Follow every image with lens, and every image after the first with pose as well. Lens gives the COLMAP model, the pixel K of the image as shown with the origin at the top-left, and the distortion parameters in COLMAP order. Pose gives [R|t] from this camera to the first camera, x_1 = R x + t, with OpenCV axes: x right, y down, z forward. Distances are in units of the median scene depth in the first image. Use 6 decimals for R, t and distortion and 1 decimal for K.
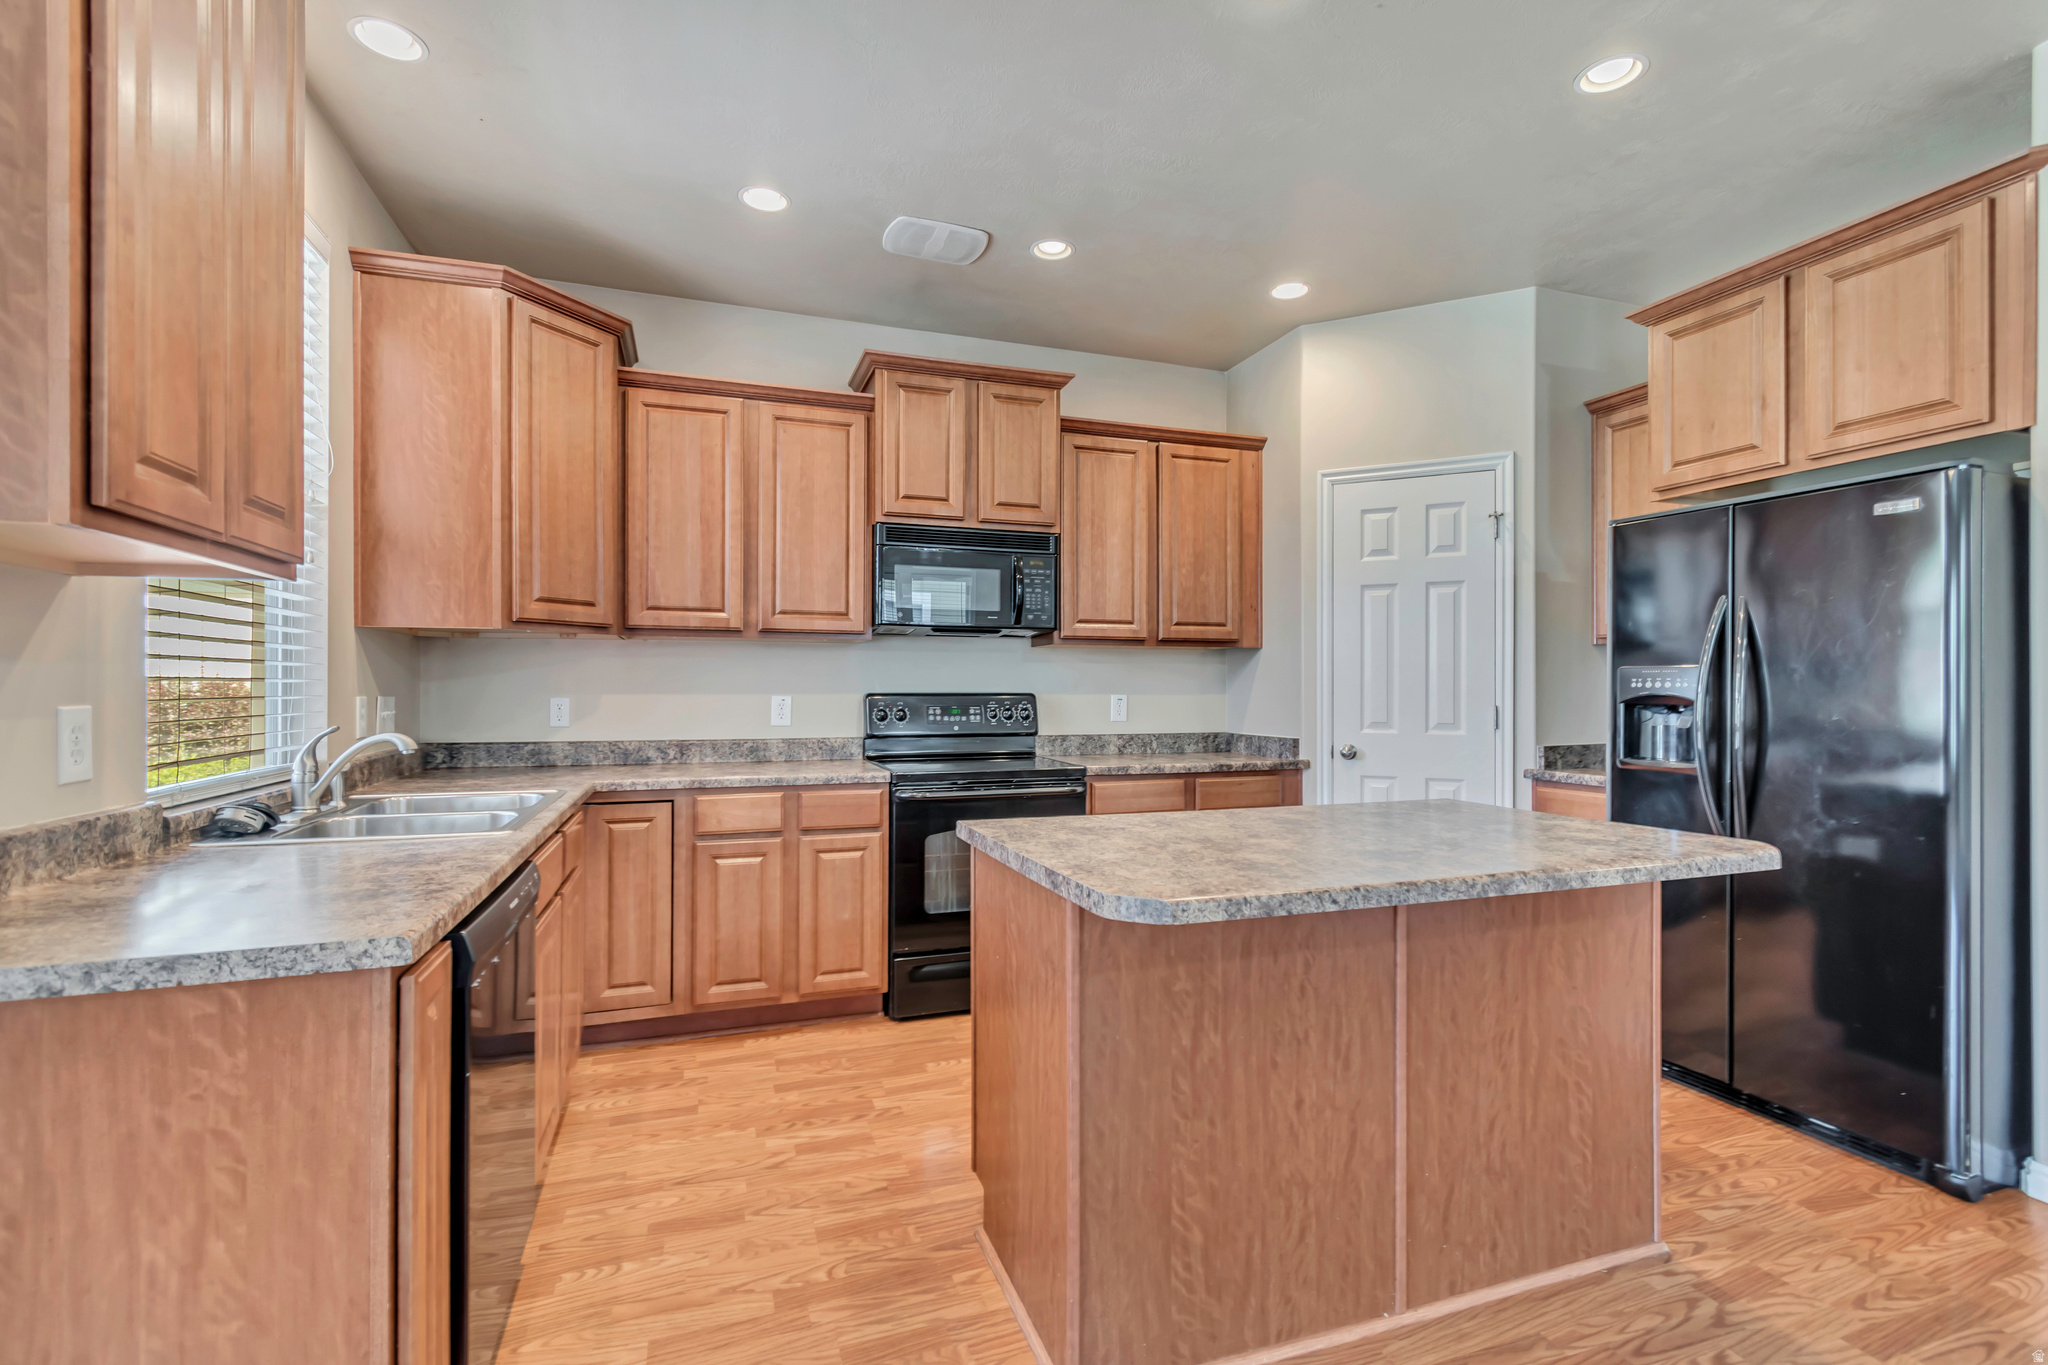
lens RADIAL K [[920.4, 0, 1028.1], [0, 920.4, 689.8], [0, 0, 1]] dist [0.001286, 0.000076]
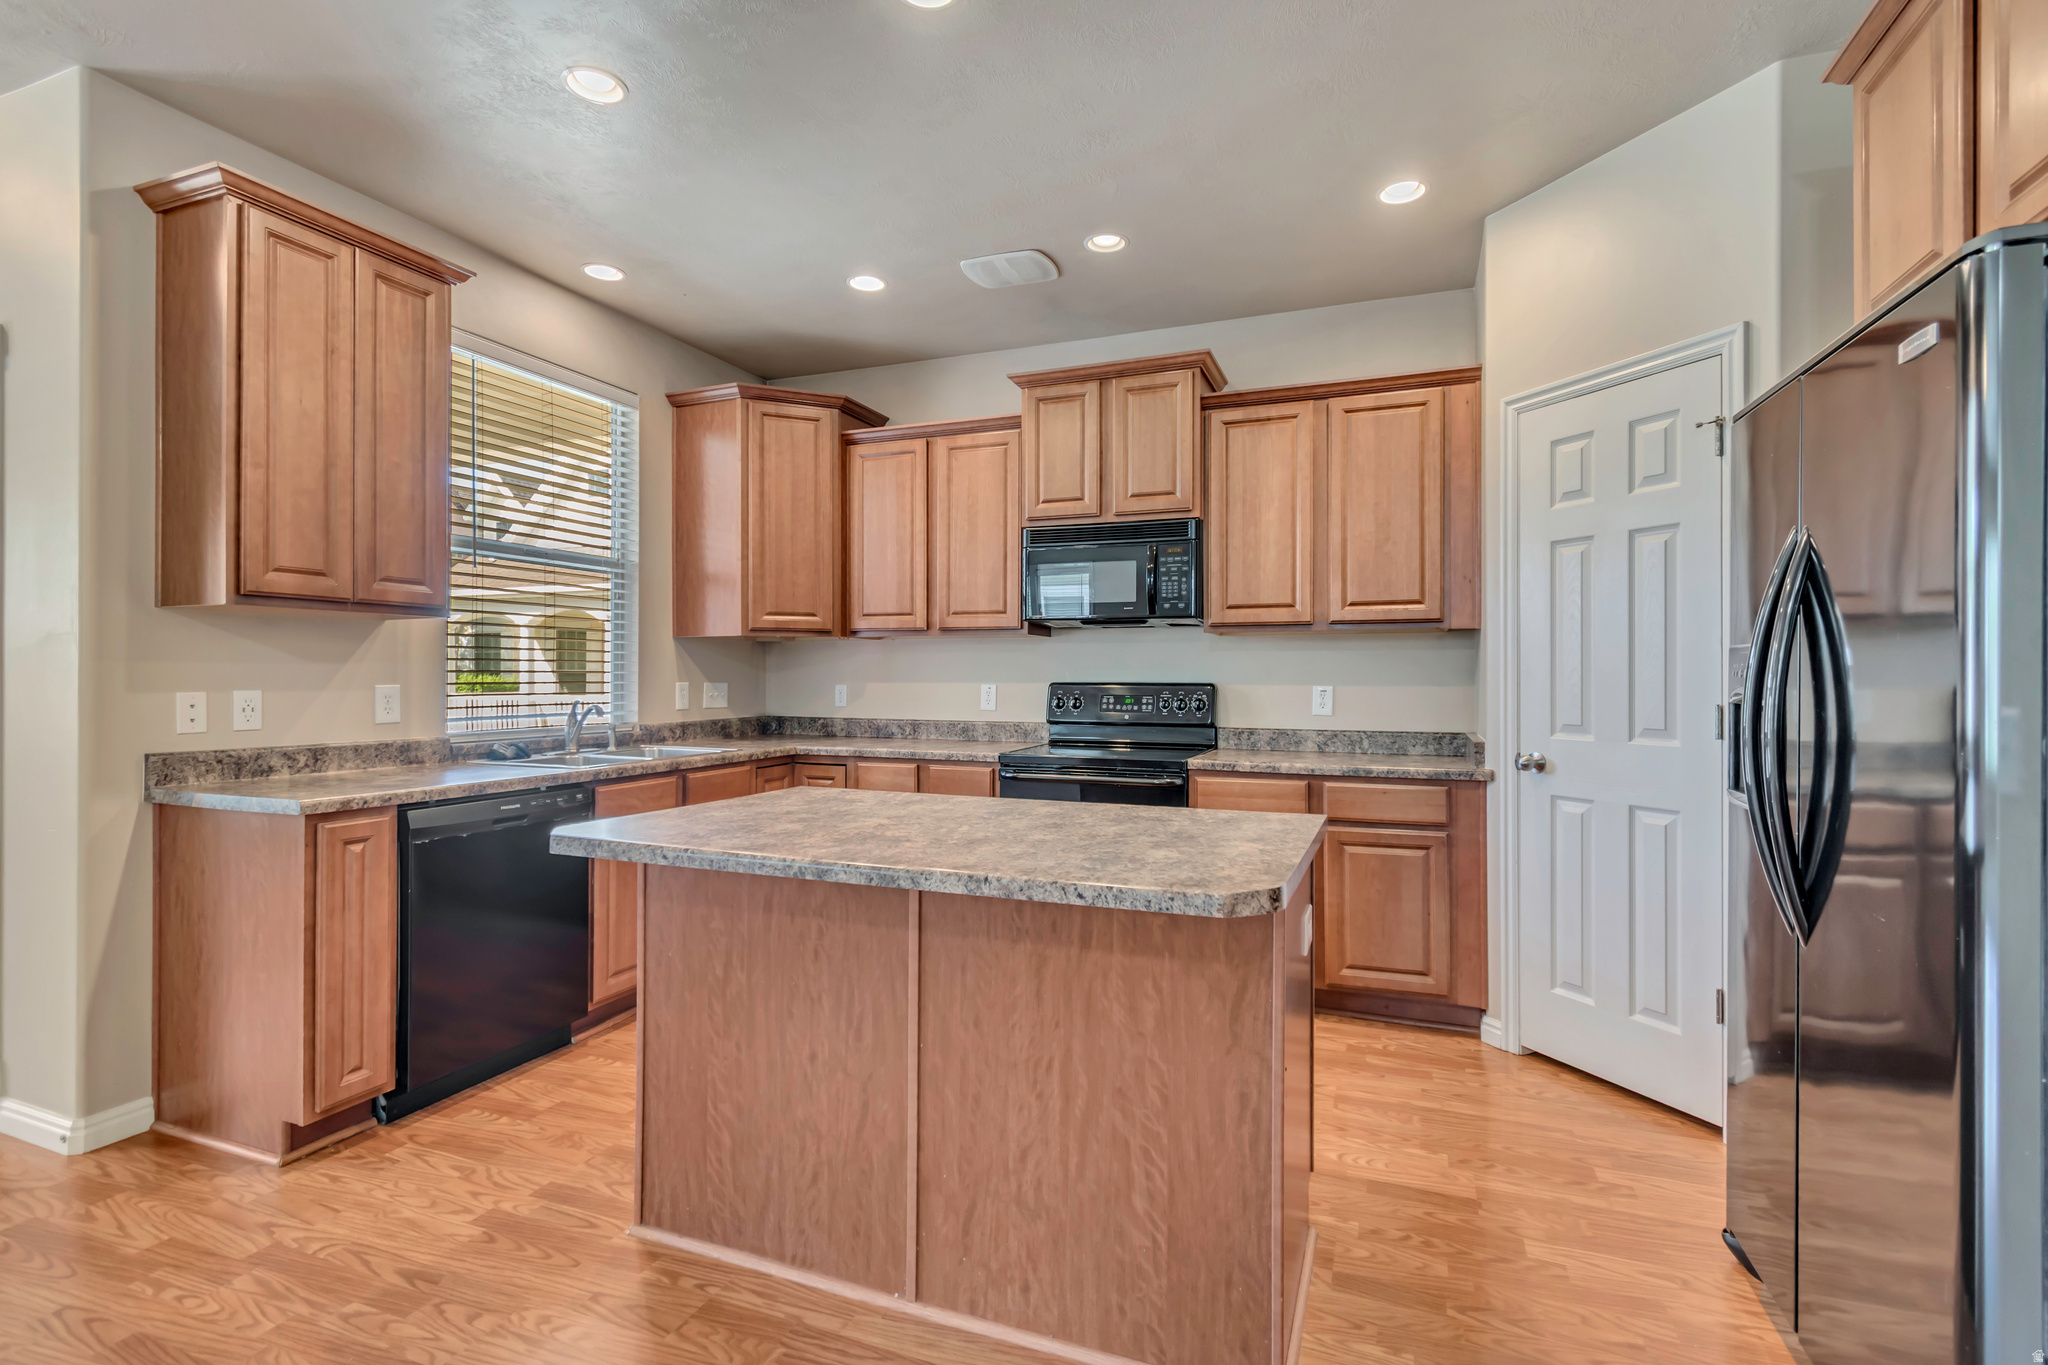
lens RADIAL K [[938.9, 0, 1034.1], [0, 938.9, 677.8], [0, 0, 1]] dist [0.001689, -0.000554]
pose [[0.759098, 0.000988, -0.650975, 0.797883], [-0.002614, 0.999995, -0.001529, -0.000116], [0.650971, 0.002862, 0.759097, 0.211039]]
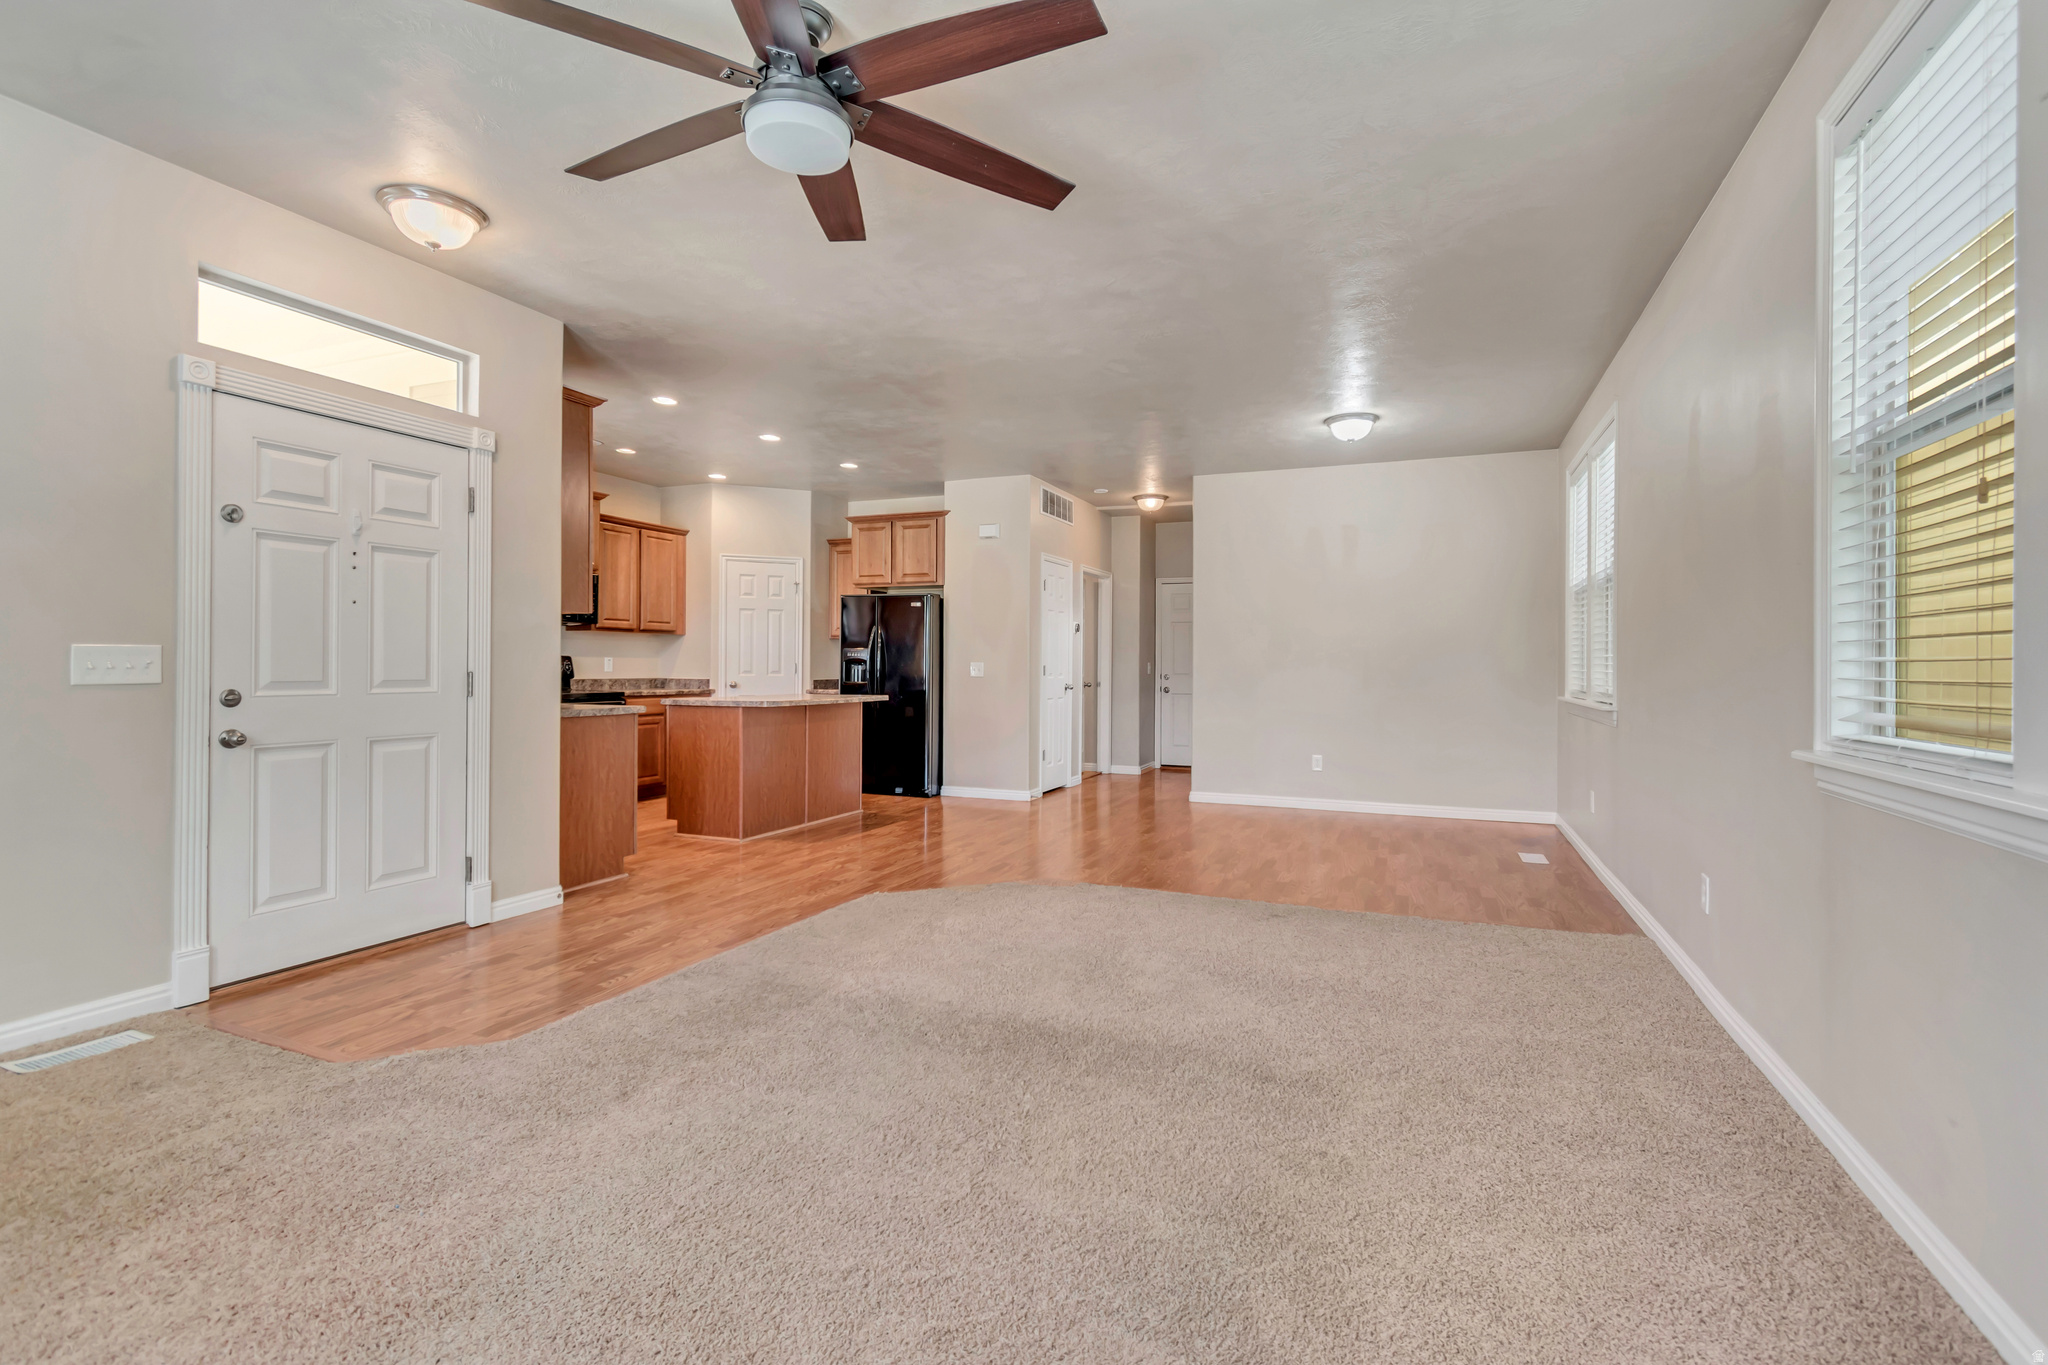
lens RADIAL K [[912.4, 0, 1055.6], [0, 912.4, 670.1], [0, 0, 1]] dist [0.000995, -0.000067]
pose [[0.652733, 0.001168, 0.757587, -1.174934], [-0.008611, 0.999946, 0.005878, 0.020567], [-0.757539, -0.010360, 0.652707, -1.468368]]
